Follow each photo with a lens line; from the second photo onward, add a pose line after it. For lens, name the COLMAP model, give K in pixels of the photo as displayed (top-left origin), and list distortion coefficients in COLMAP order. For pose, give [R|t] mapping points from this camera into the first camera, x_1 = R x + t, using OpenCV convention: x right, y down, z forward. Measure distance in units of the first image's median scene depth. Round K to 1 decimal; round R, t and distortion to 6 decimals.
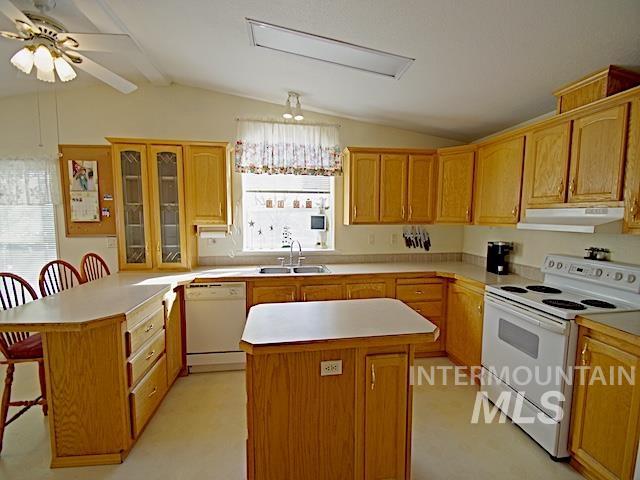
lens RADIAL K [[283.1, 0, 323.3], [0, 283.1, 241.6], [0, 0, 1]] dist [-0.003541, -0.006452]
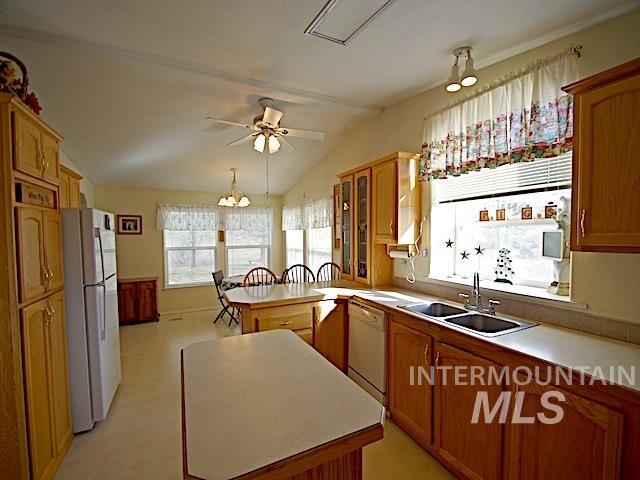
lens RADIAL K [[283.1, 0, 318.4], [0, 283.1, 245.6], [0, 0, 1]] dist [-0.003541, -0.006452]
pose [[0.299678, 0.031011, -0.953536, 0.428376], [-0.074076, 0.997211, 0.009151, -0.044190], [0.951160, 0.067892, 0.301139, 0.495343]]
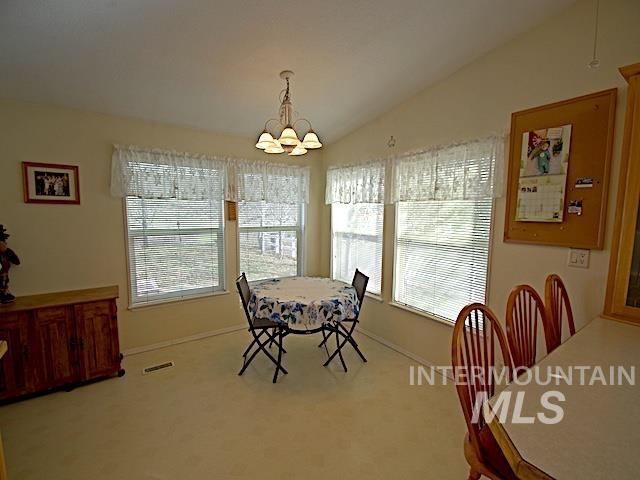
lens RADIAL K [[283.1, 0, 318.2], [0, 283.1, 241.7], [0, 0, 1]] dist [-0.003541, -0.006452]
pose [[0.441749, 0.095617, -0.892029, -0.479105], [-0.089075, 0.994066, 0.062443, -0.020168], [0.892706, 0.051873, 0.447645, 0.244739]]
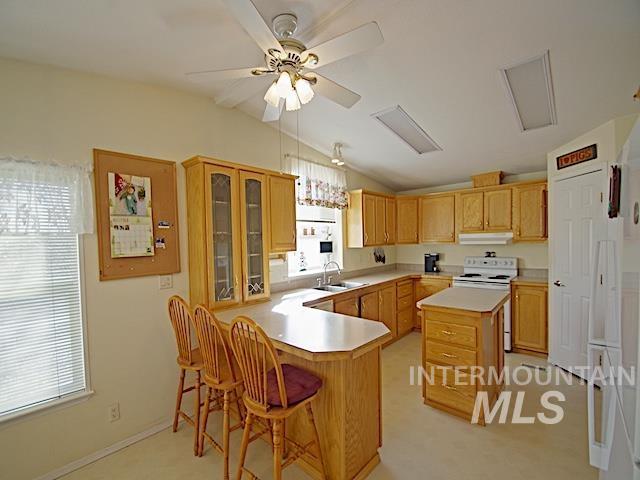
lens RADIAL K [[283.1, 0, 323.4], [0, 283.1, 245.5], [0, 0, 1]] dist [-0.003541, -0.006452]
pose [[0.765339, -0.036696, 0.642580, -0.945639], [0.086396, 0.995195, -0.046069, -0.023924], [-0.637802, 0.090775, 0.764832, 0.116994]]
